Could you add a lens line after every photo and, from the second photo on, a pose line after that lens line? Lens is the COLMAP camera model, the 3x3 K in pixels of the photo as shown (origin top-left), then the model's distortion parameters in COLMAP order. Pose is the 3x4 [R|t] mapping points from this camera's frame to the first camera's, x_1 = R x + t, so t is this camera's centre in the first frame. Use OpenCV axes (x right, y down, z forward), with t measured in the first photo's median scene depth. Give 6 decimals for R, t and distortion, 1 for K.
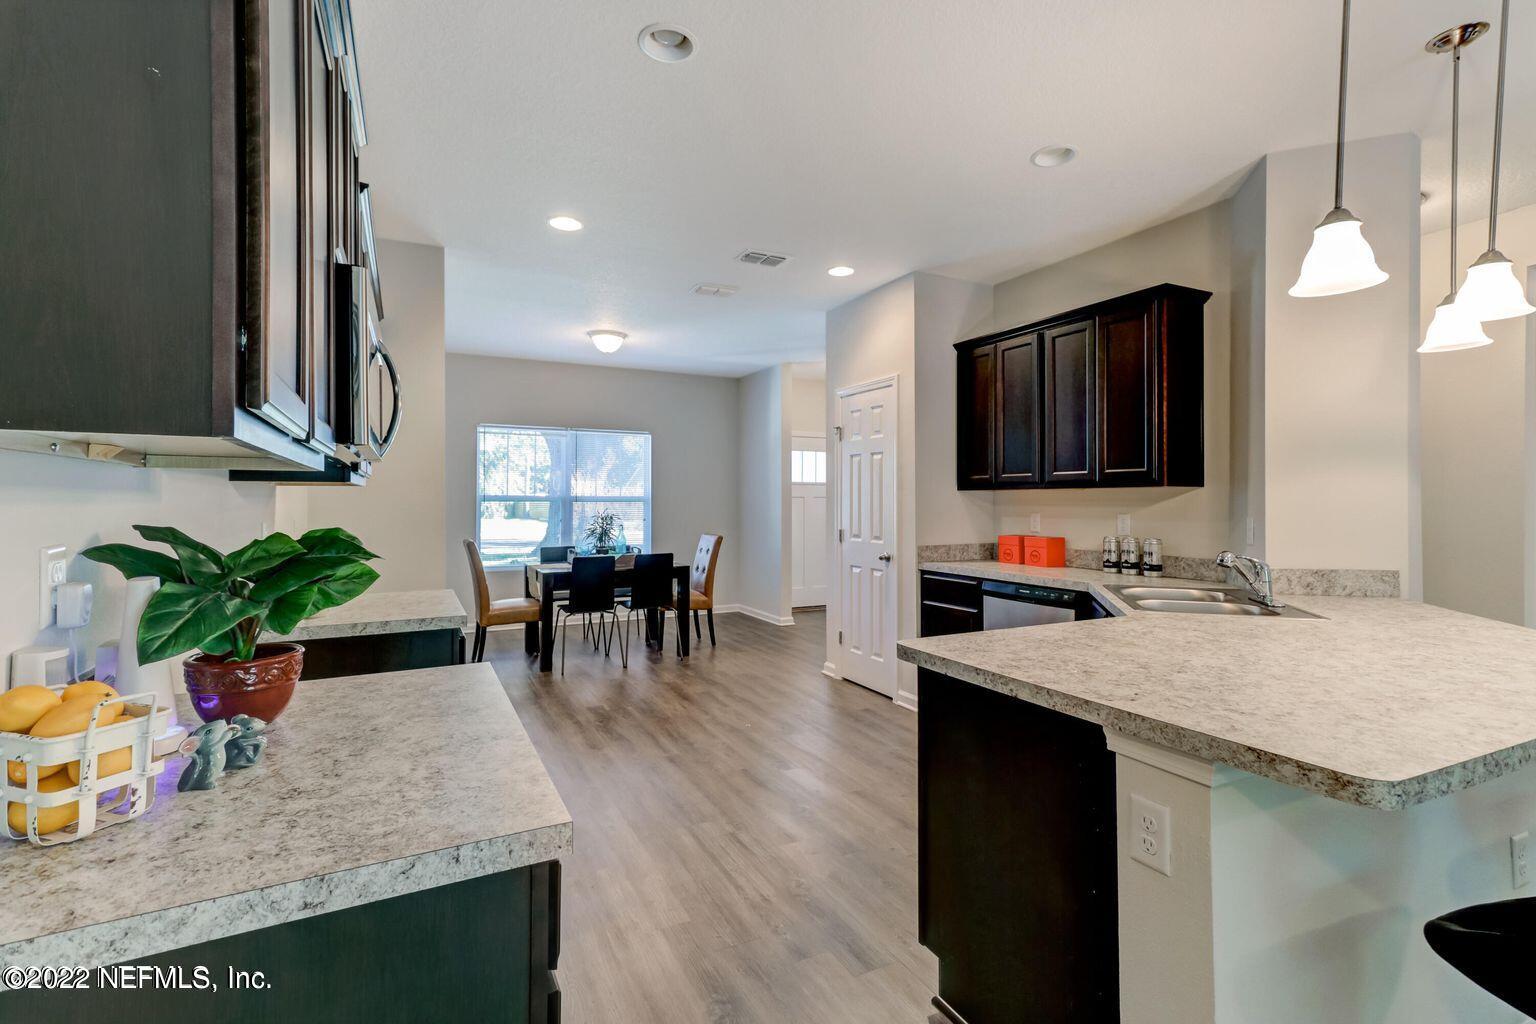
lens RADIAL K [[708.6, 0, 758.7], [0, 708.6, 500.9], [0, 0, 1]] dist [0.021107, -0.000244]
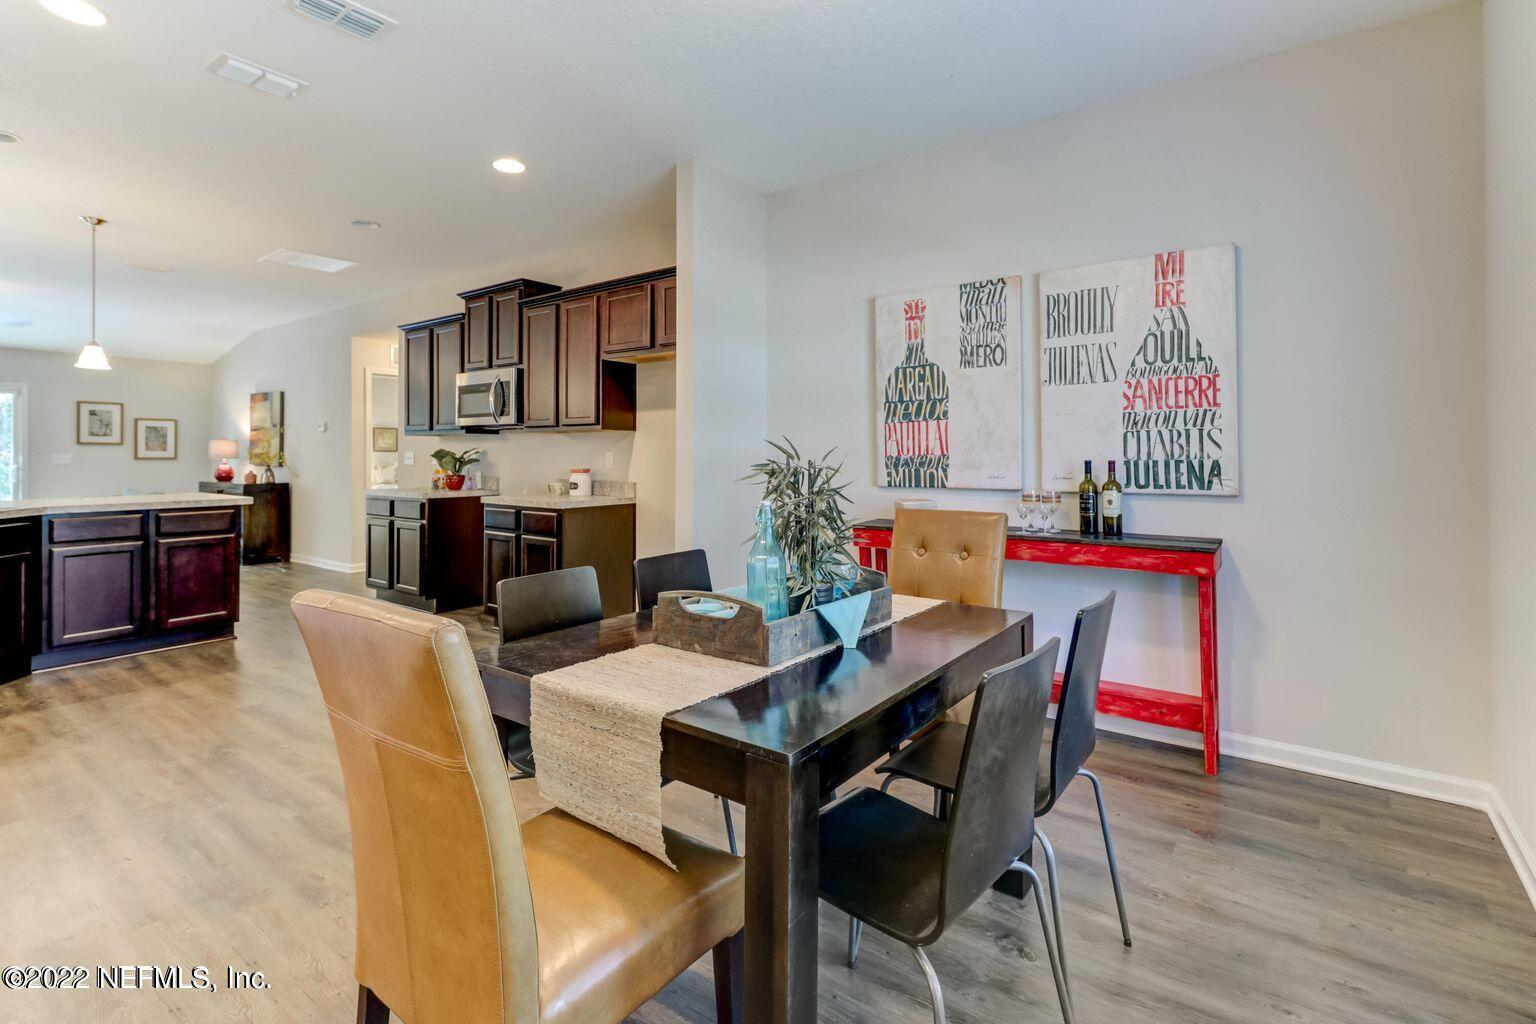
lens RADIAL K [[724.8, 0, 761.2], [0, 724.8, 445.1], [0, 0, 1]] dist [0.010441, 0.000193]
pose [[-0.892429, -0.004658, -0.451163, -0.096710], [0.001534, 0.999910, -0.013358, 0.022652], [0.451184, -0.012613, -0.892342, 1.635630]]
